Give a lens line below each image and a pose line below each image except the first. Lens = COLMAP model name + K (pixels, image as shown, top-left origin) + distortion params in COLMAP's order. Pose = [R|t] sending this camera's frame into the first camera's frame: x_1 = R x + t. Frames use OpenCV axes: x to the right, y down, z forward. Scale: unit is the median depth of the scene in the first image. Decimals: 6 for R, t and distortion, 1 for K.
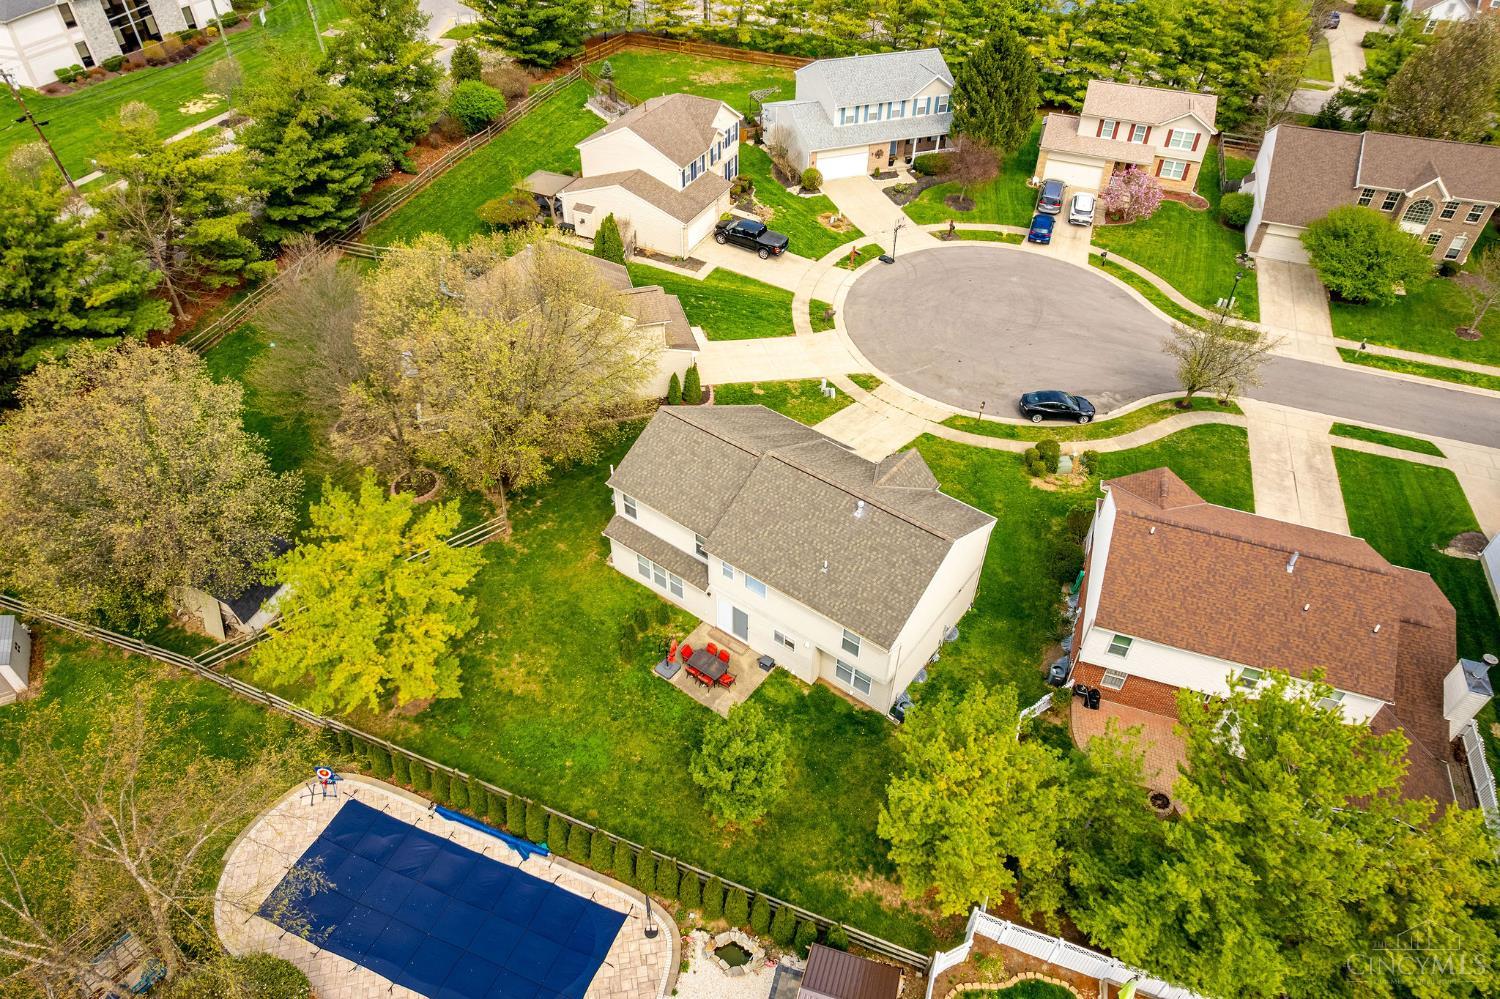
lens RADIAL K [[950.9, 0, 754.7], [0, 950.9, 511.3], [0, 0, 1]] dist [-0.073753, 0.065014]
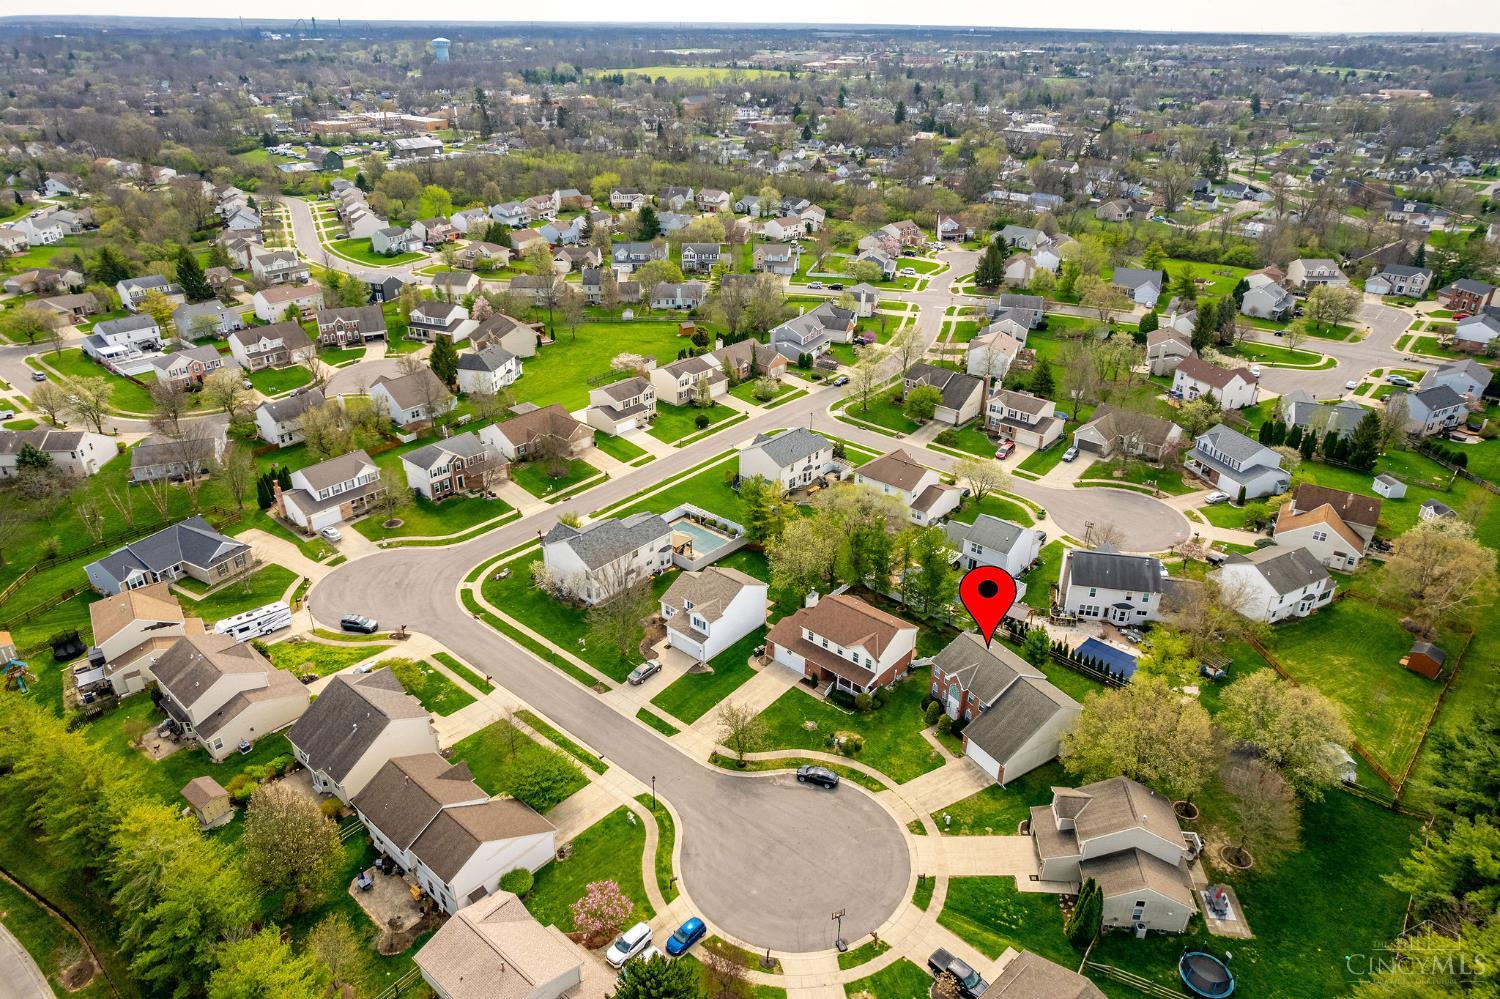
lens RADIAL K [[950.9, 0, 754.7], [0, 950.9, 511.3], [0, 0, 1]] dist [-0.073753, 0.065014]
pose [[-0.929396, -0.190181, 0.316312, -0.024939], [0.235651, 0.353831, 0.905136, -1.622300], [-0.284061, 0.915770, -0.284033, 0.932417]]
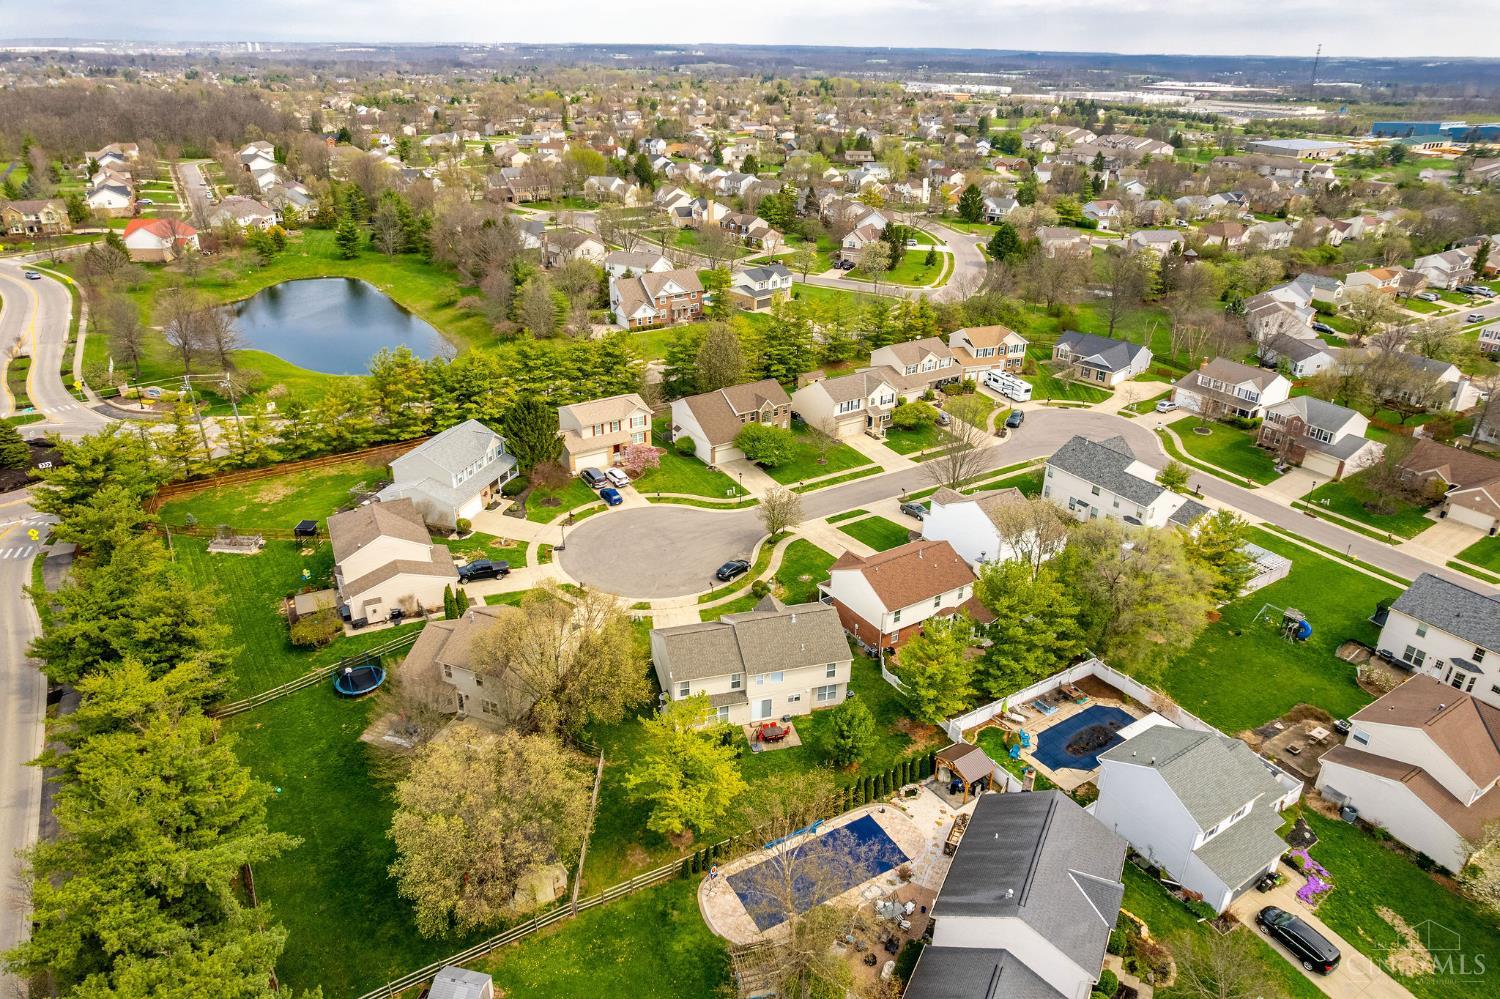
lens RADIAL K [[950.9, 0, 754.7], [0, 950.9, 511.3], [0, 0, 1]] dist [-0.073753, 0.065014]
pose [[0.613886, -0.357024, 0.704044, -0.770101], [0.534858, 0.844072, -0.038333, -0.097252], [-0.580578, 0.400096, 0.709121, -0.305868]]
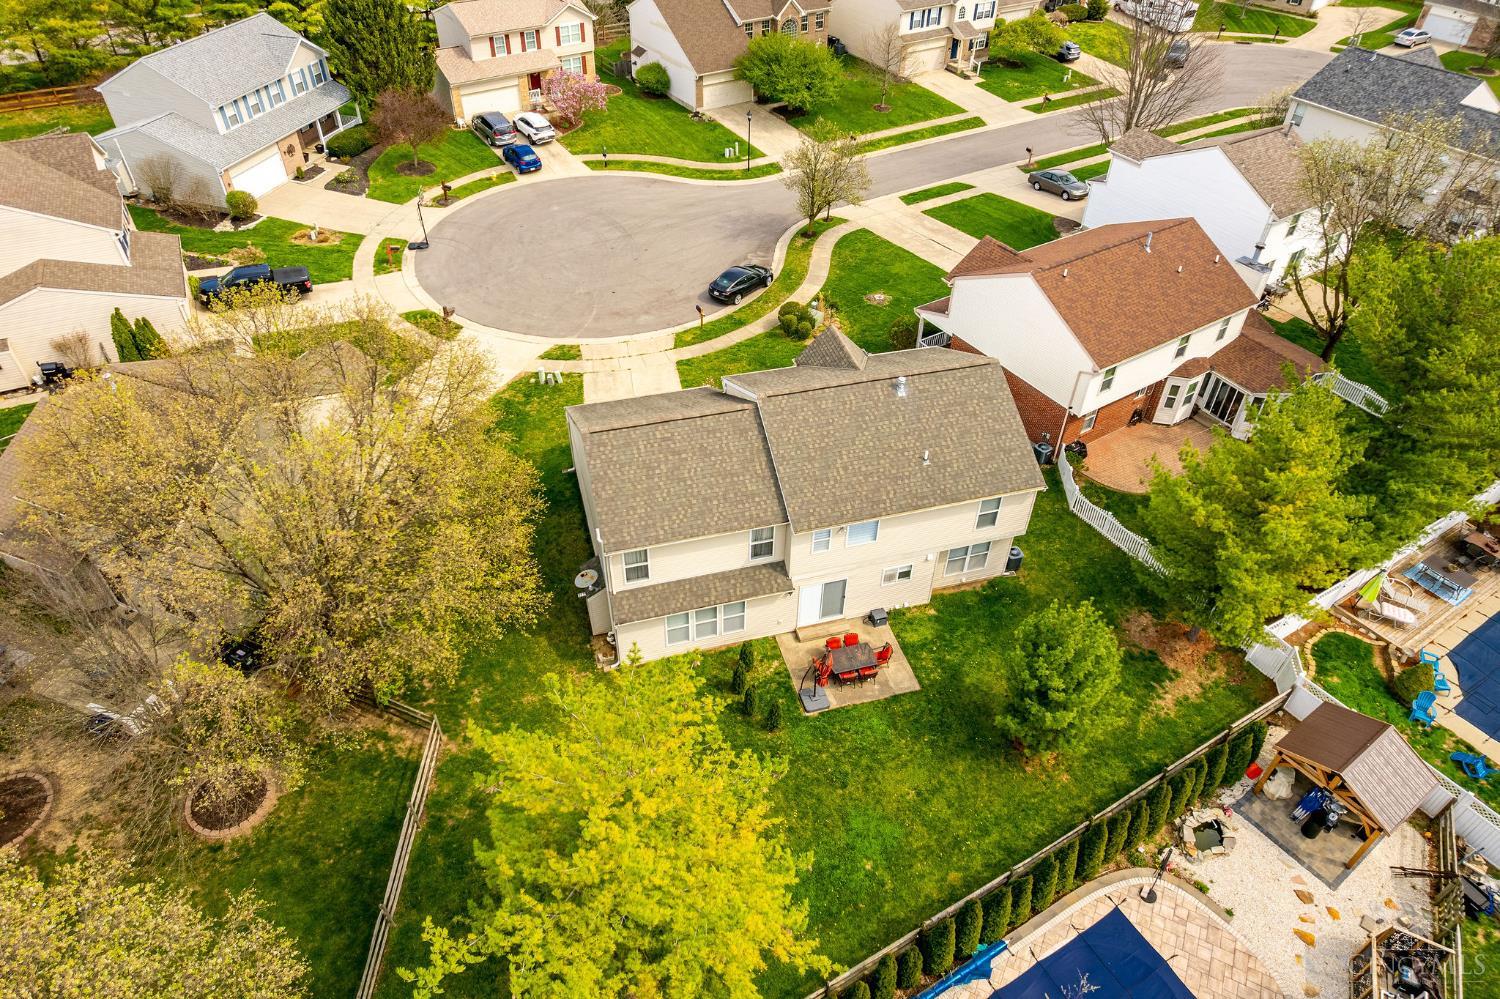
lens RADIAL K [[950.9, 0, 754.7], [0, 950.9, 511.3], [0, 0, 1]] dist [-0.073753, 0.065014]
pose [[0.606128, -0.533526, 0.589880, -0.310171], [0.533888, 0.822652, 0.195467, -0.085804], [-0.589553, 0.196452, 0.783476, 0.247976]]
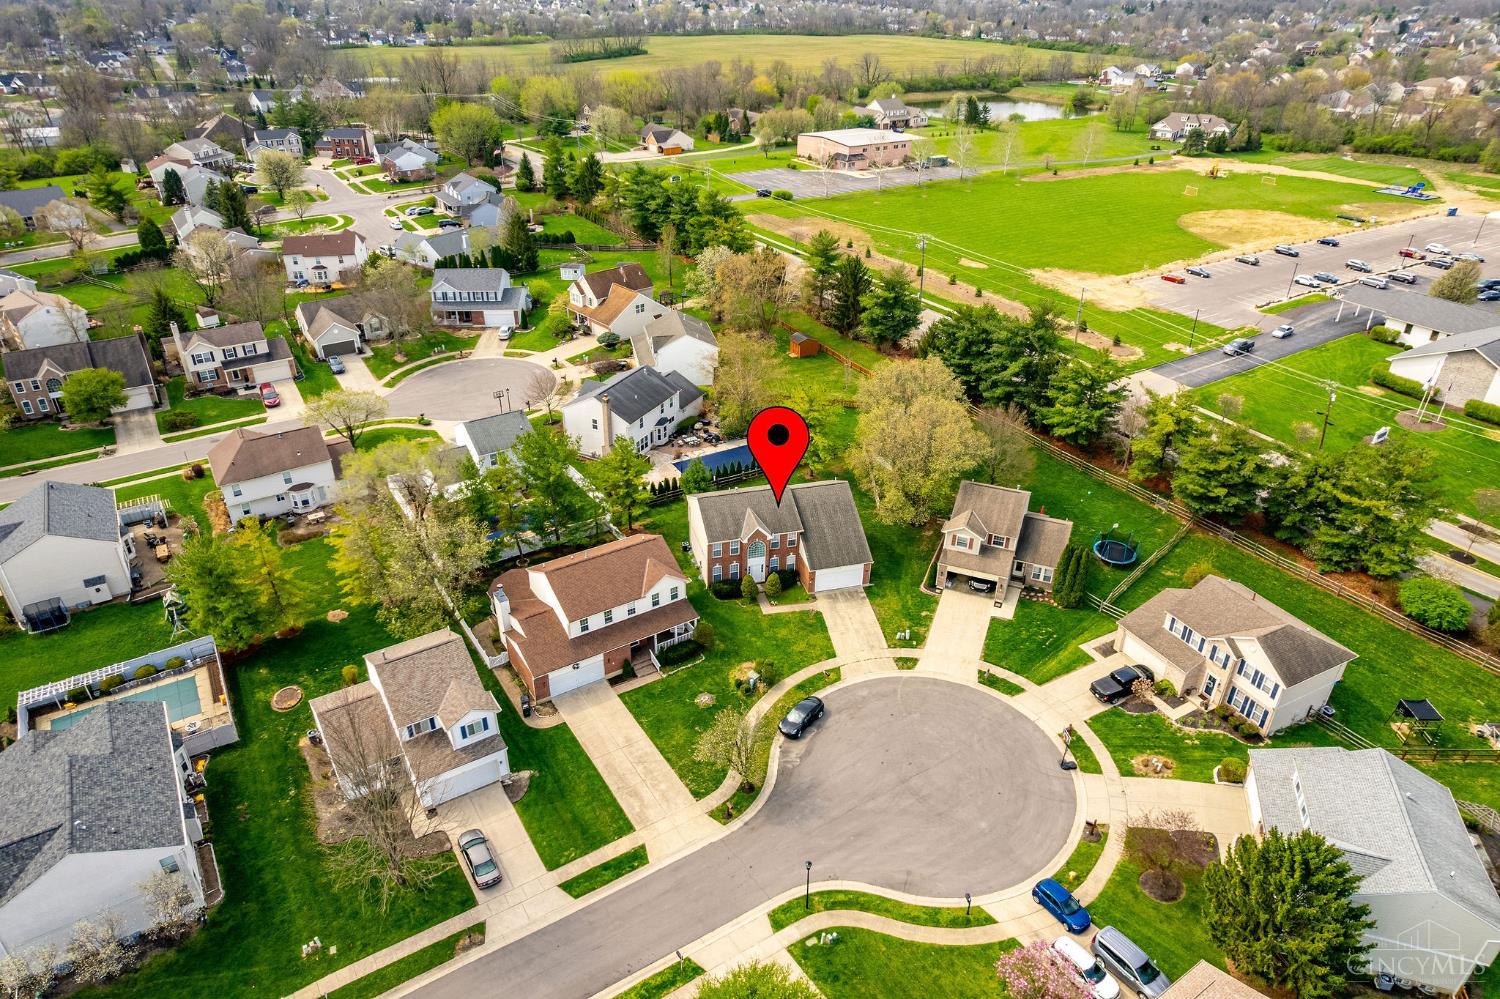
lens RADIAL K [[950.9, 0, 754.7], [0, 950.9, 511.3], [0, 0, 1]] dist [-0.073753, 0.065014]
pose [[-0.611453, 0.382391, -0.692750, 1.002165], [-0.555216, 0.416448, 0.719935, -0.981376], [0.563791, 0.824832, -0.042329, 0.675521]]
